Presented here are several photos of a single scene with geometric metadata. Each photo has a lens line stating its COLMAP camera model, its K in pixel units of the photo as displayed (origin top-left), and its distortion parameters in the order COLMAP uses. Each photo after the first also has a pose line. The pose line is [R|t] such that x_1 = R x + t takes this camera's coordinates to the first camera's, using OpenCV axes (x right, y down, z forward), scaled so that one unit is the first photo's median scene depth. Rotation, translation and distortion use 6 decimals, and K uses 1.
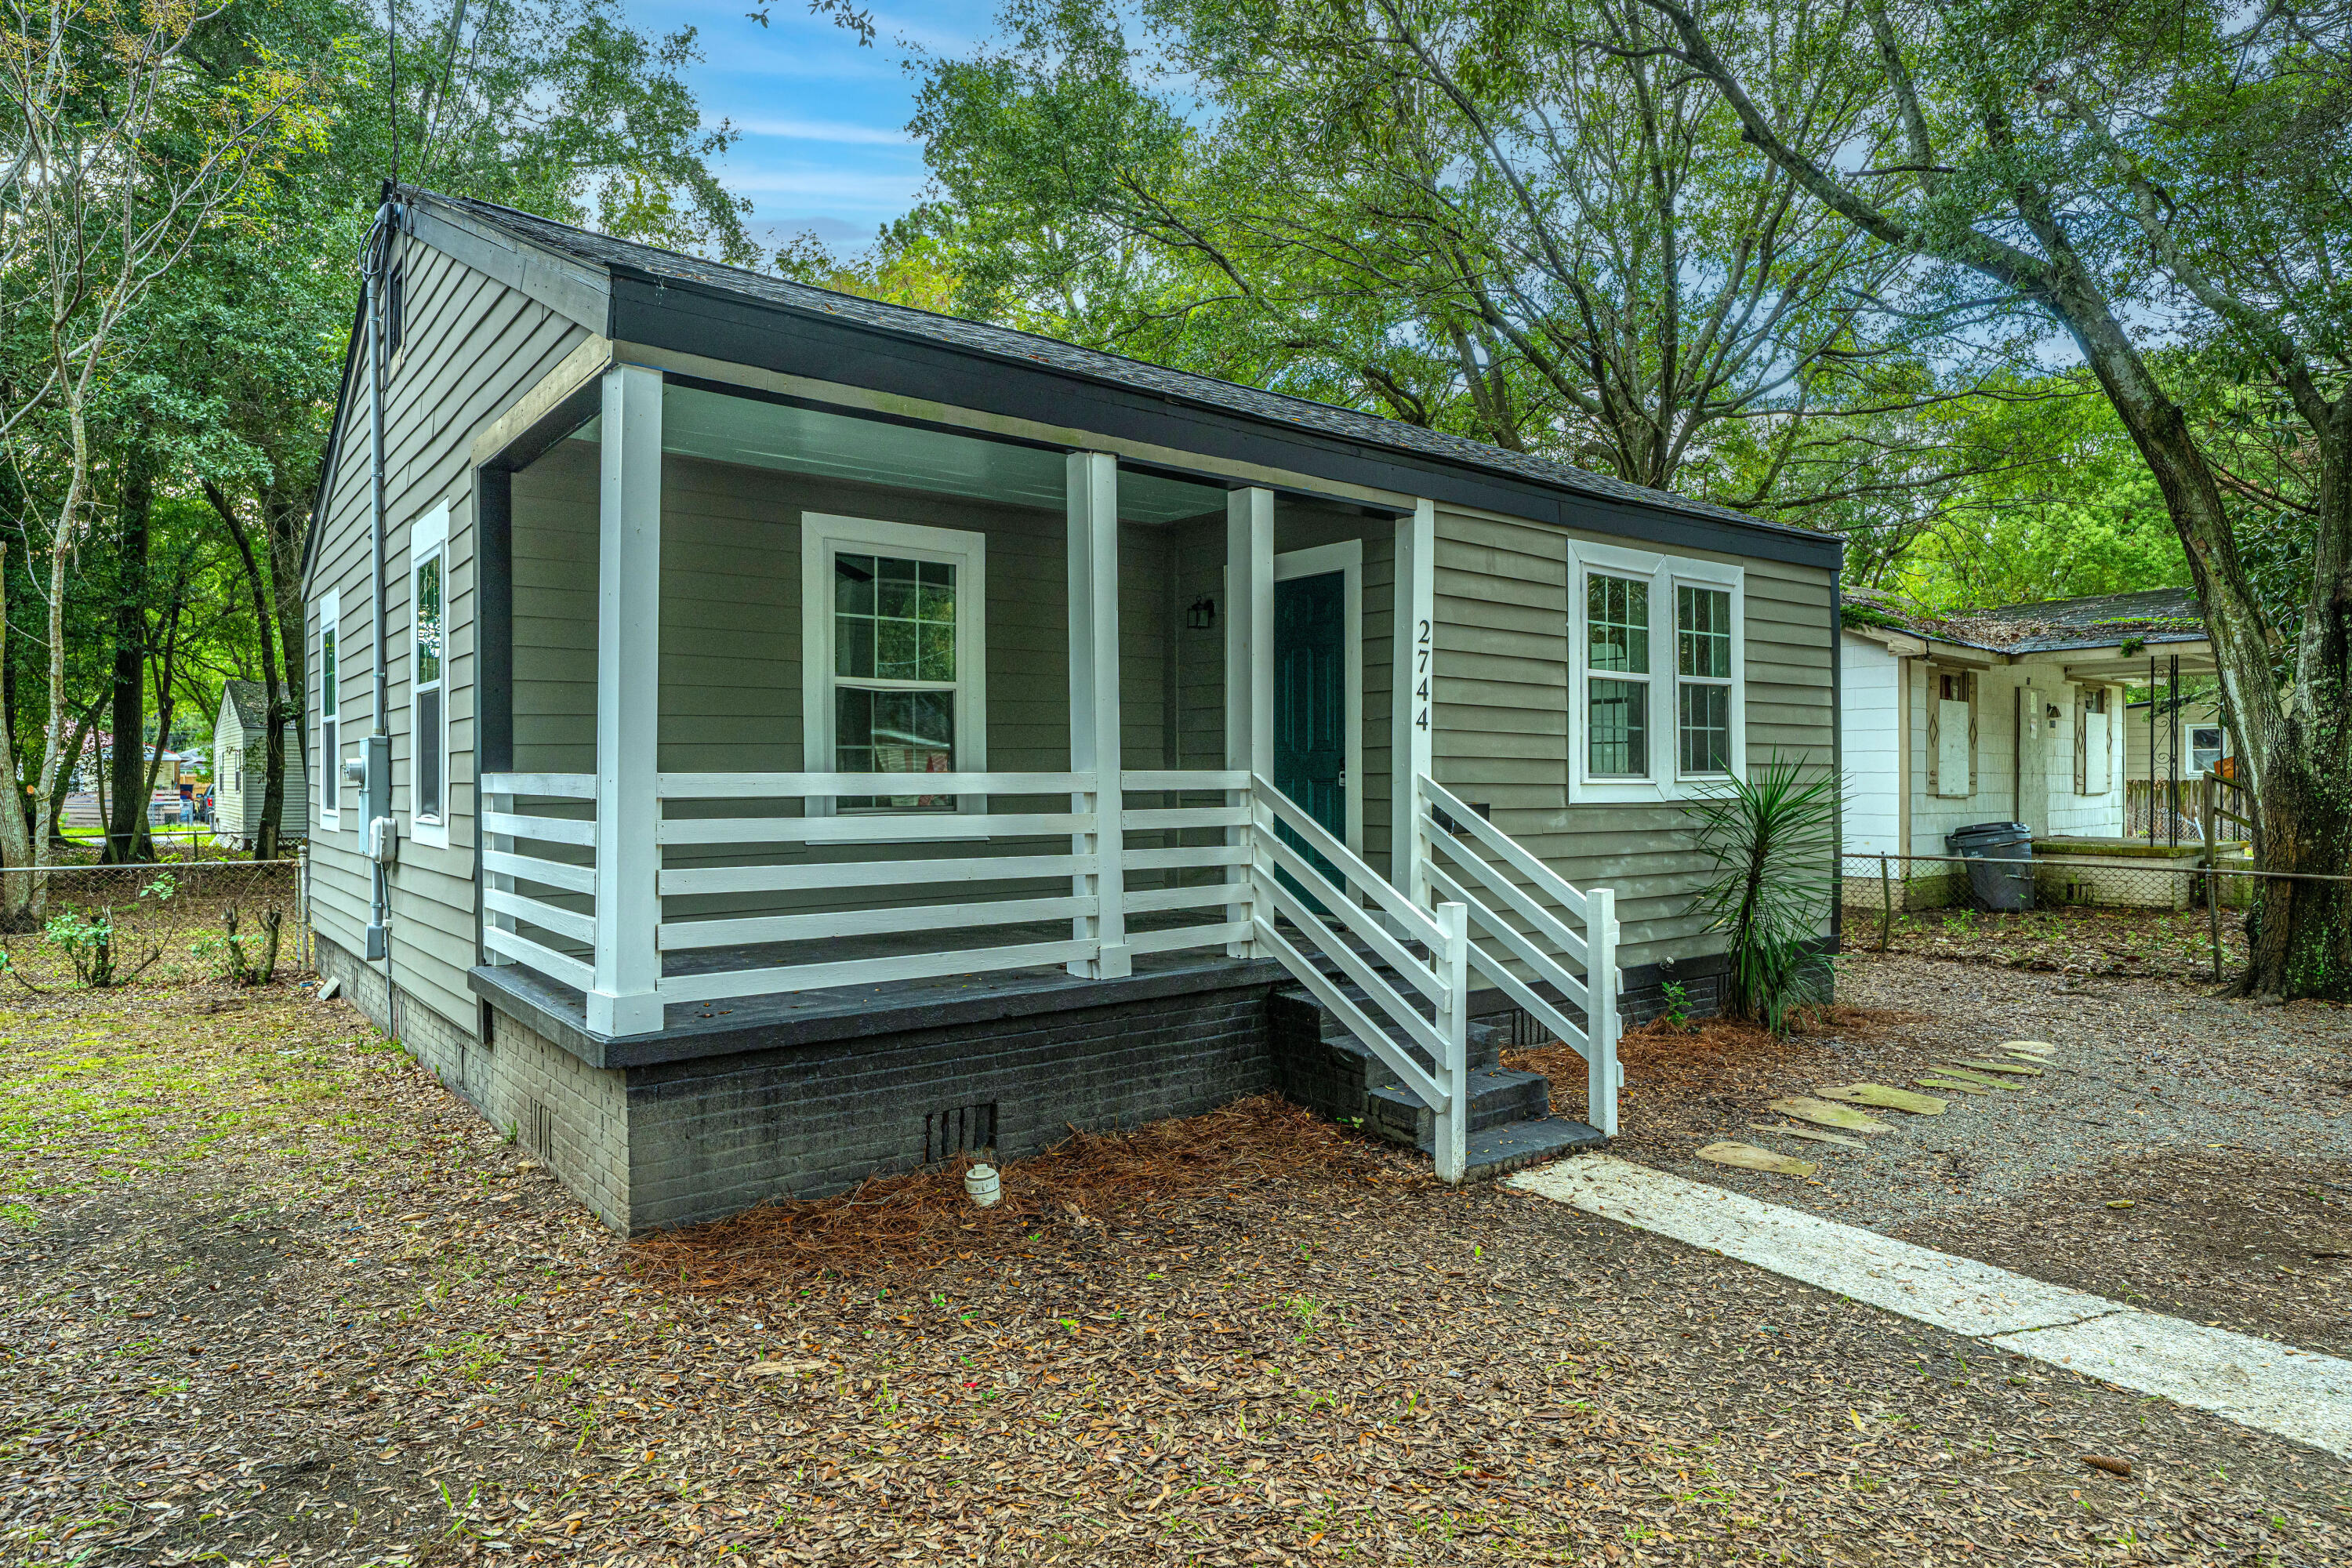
lens RADIAL K [[1344.7, 0, 1173.1], [0, 1344.7, 790.9], [0, 0, 1]] dist [-0.000486, -0.000062]
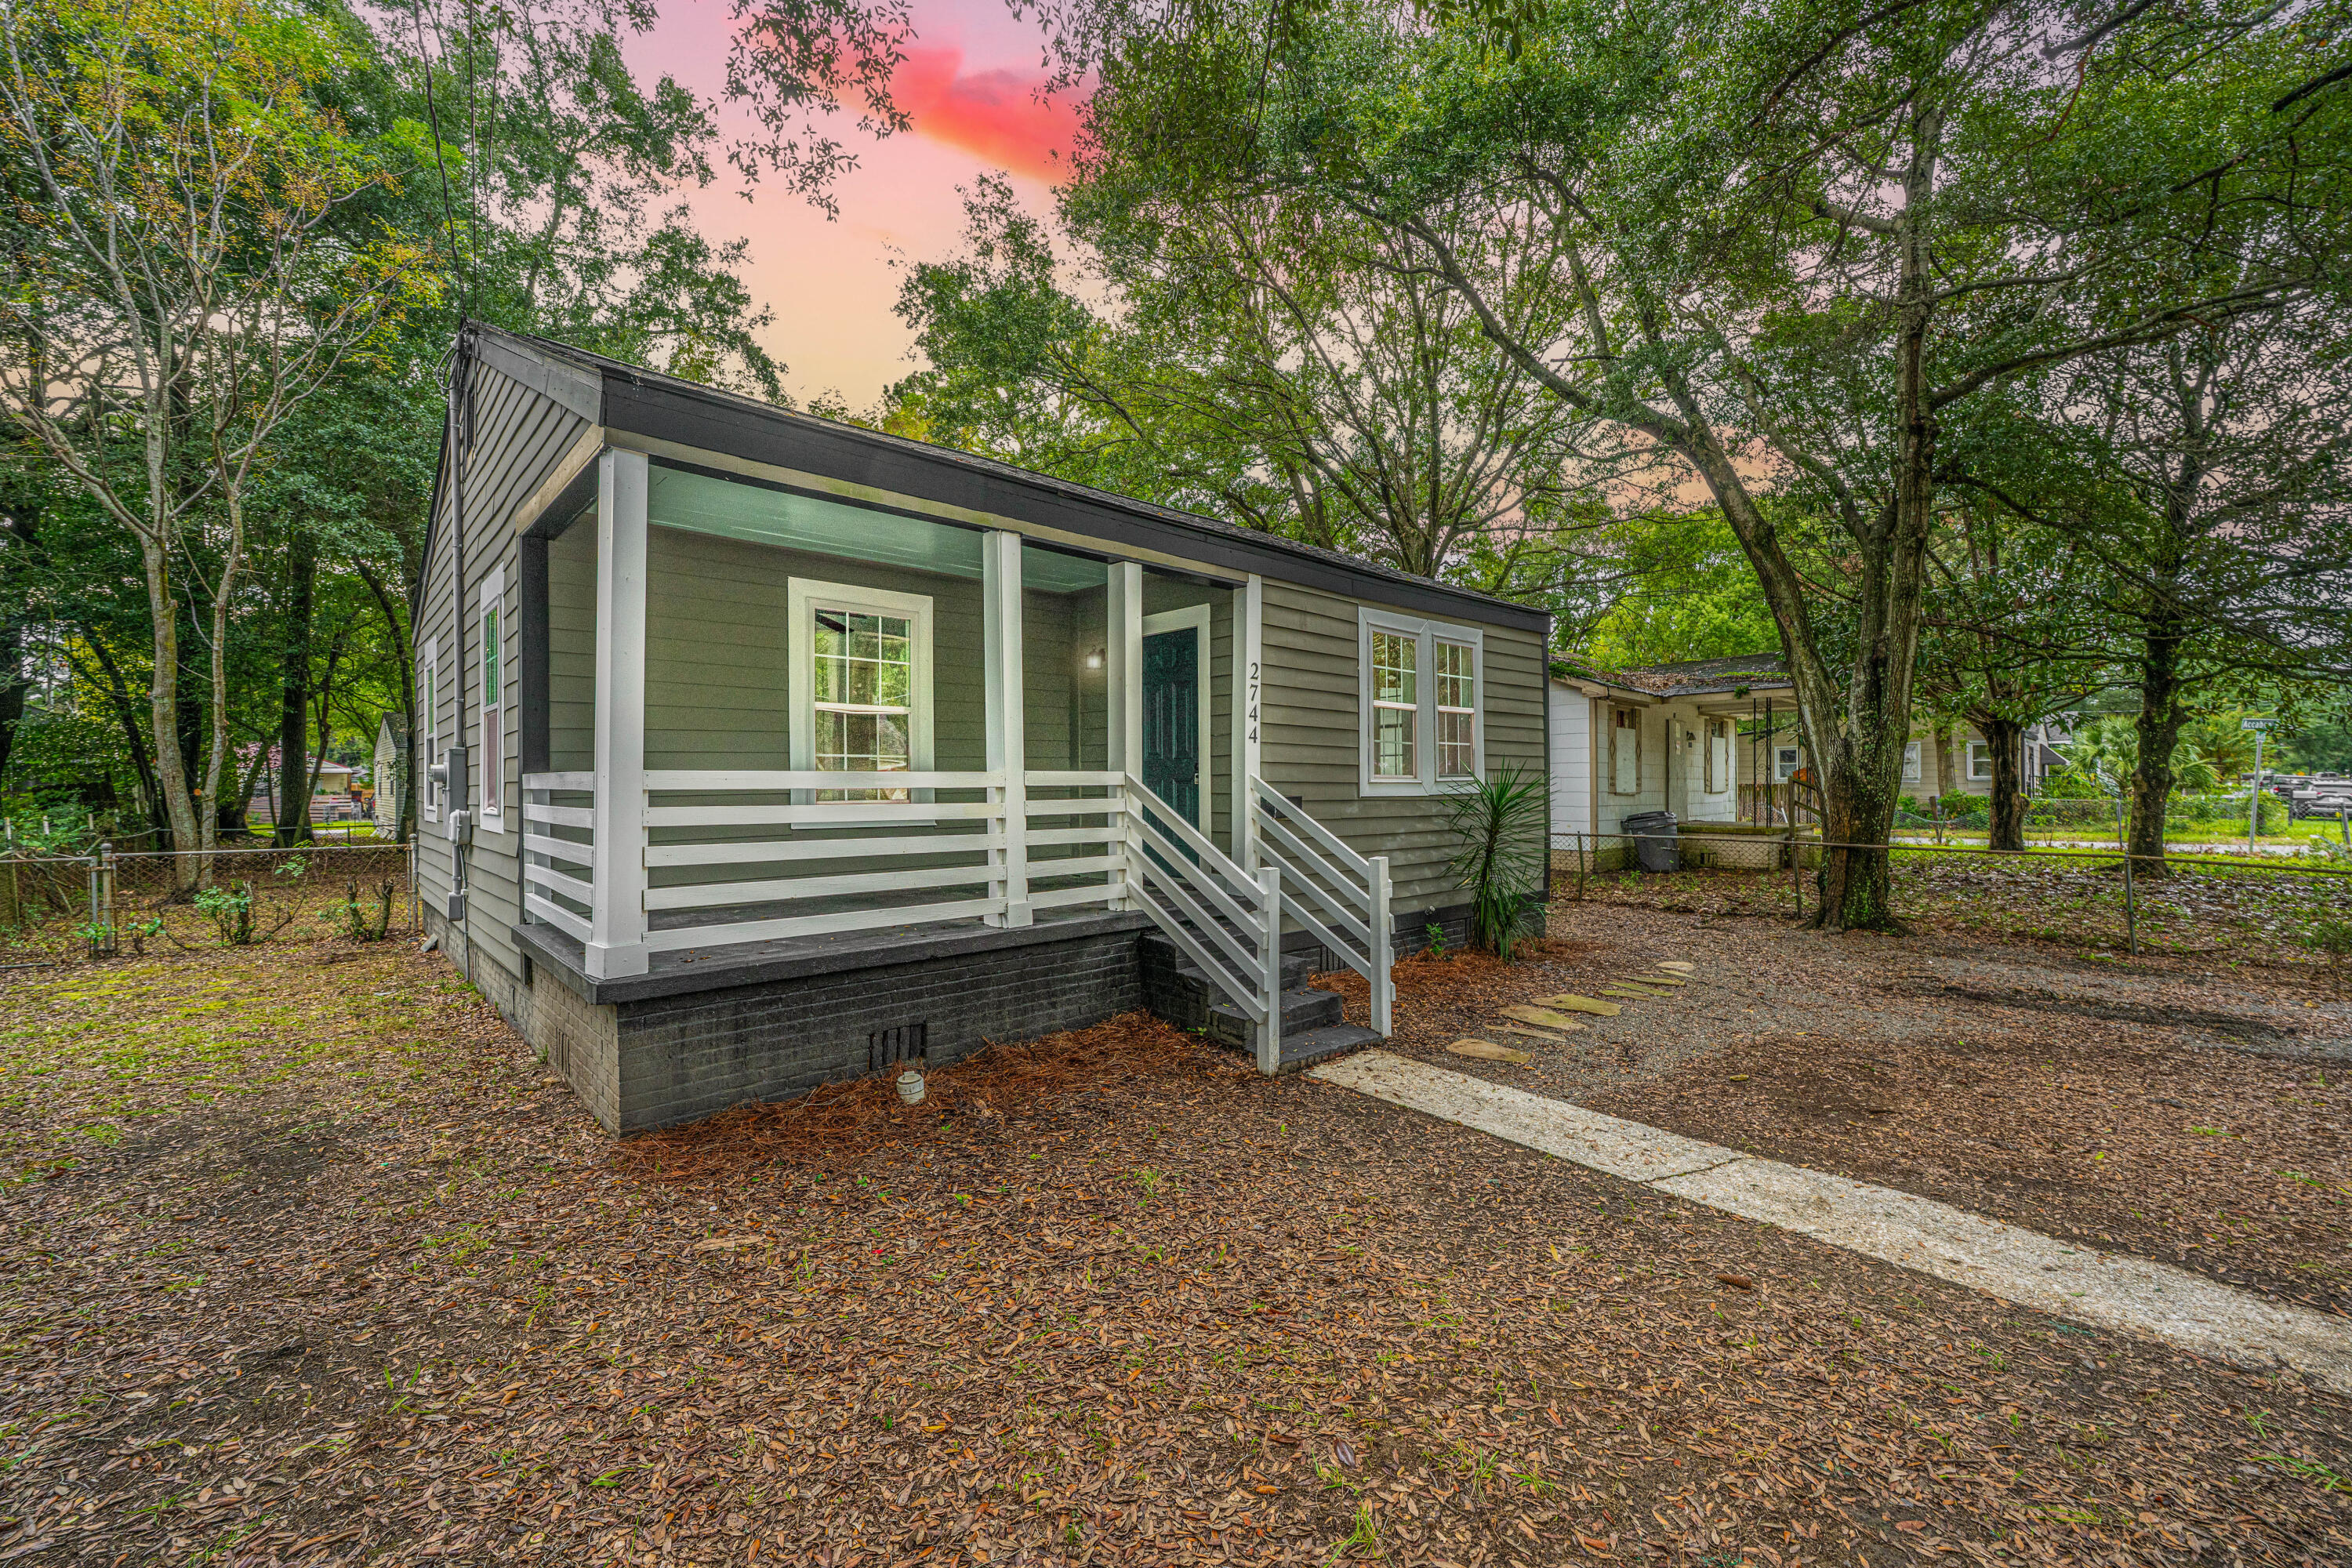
lens RADIAL K [[942.2, 0, 1175.7], [0, 942.2, 790.1], [0, 0, 1]] dist [0.001058, -0.000566]
pose [[0.996830, -0.002317, 0.079528, 0.031323], [0.002638, 0.999989, -0.003933, 0.006859], [-0.079518, 0.004130, 0.996825, 0.050043]]
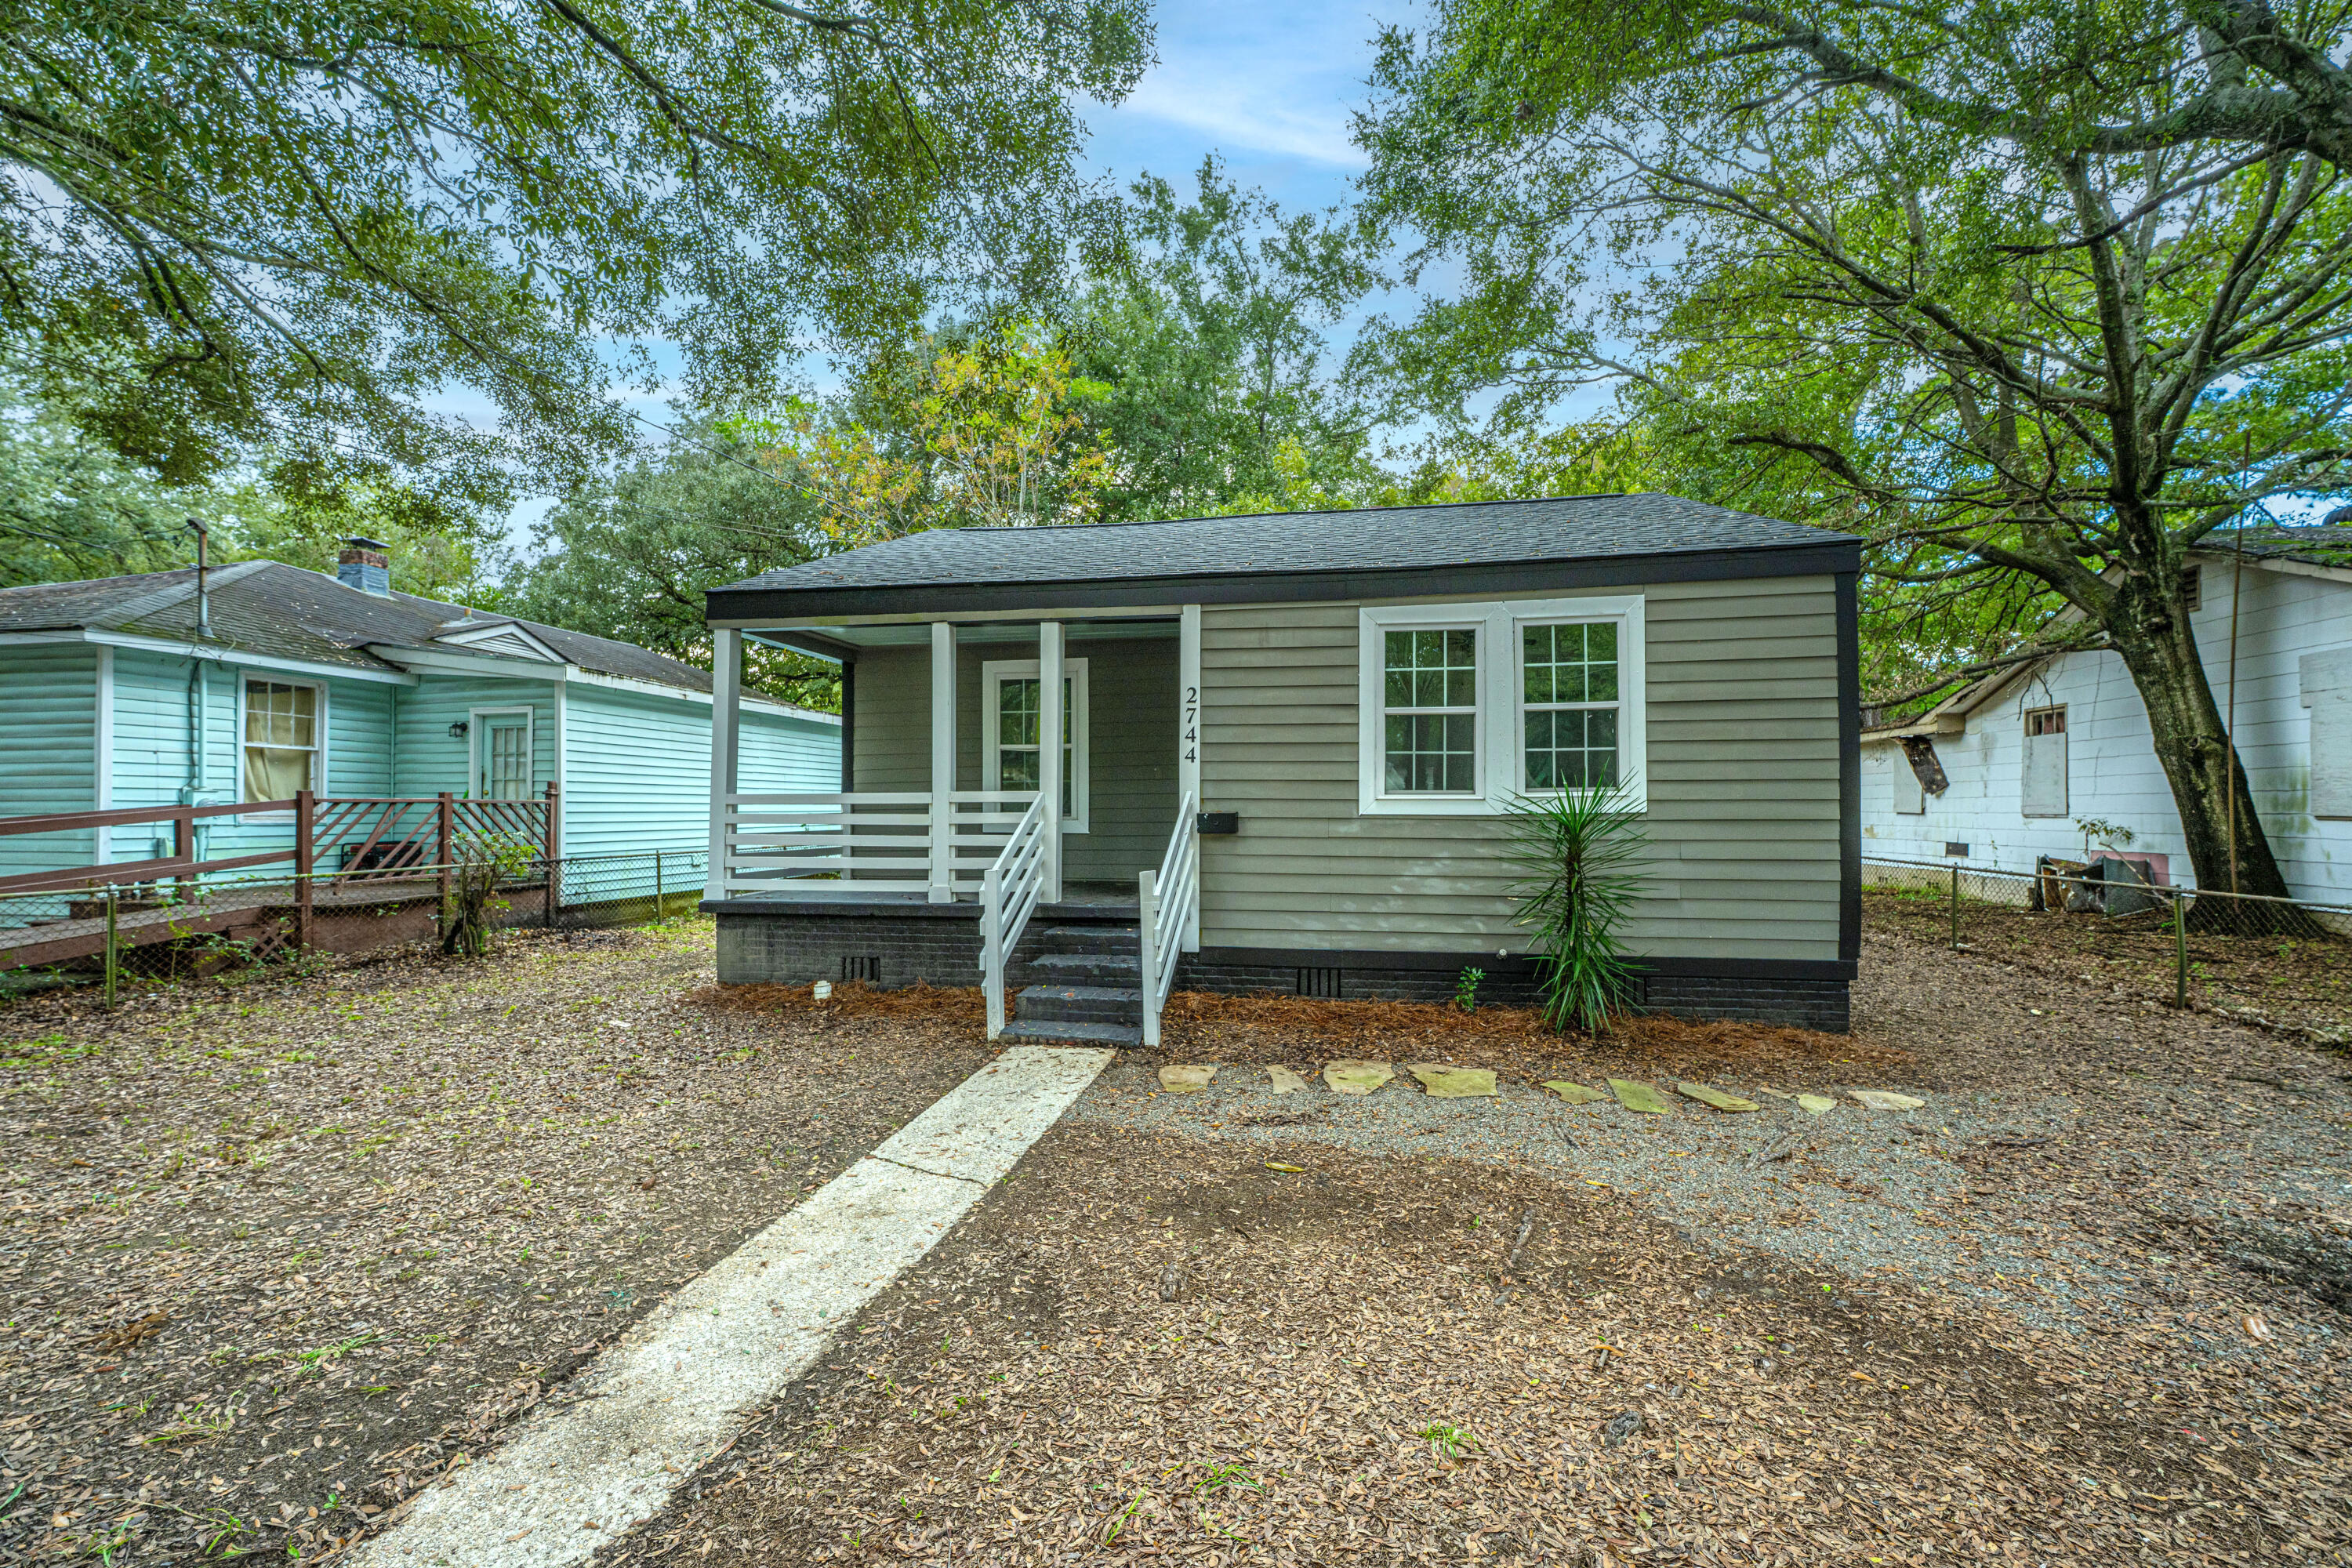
lens RADIAL K [[942.2, 0, 1214.4], [0, 942.2, 800.2], [0, 0, 1]] dist [0.001058, -0.000566]
pose [[0.678428, -0.002236, -0.734664, 1.004861], [-0.005967, 0.999946, -0.008553, 0.005184], [0.734643, 0.010186, 0.678377, 0.337155]]
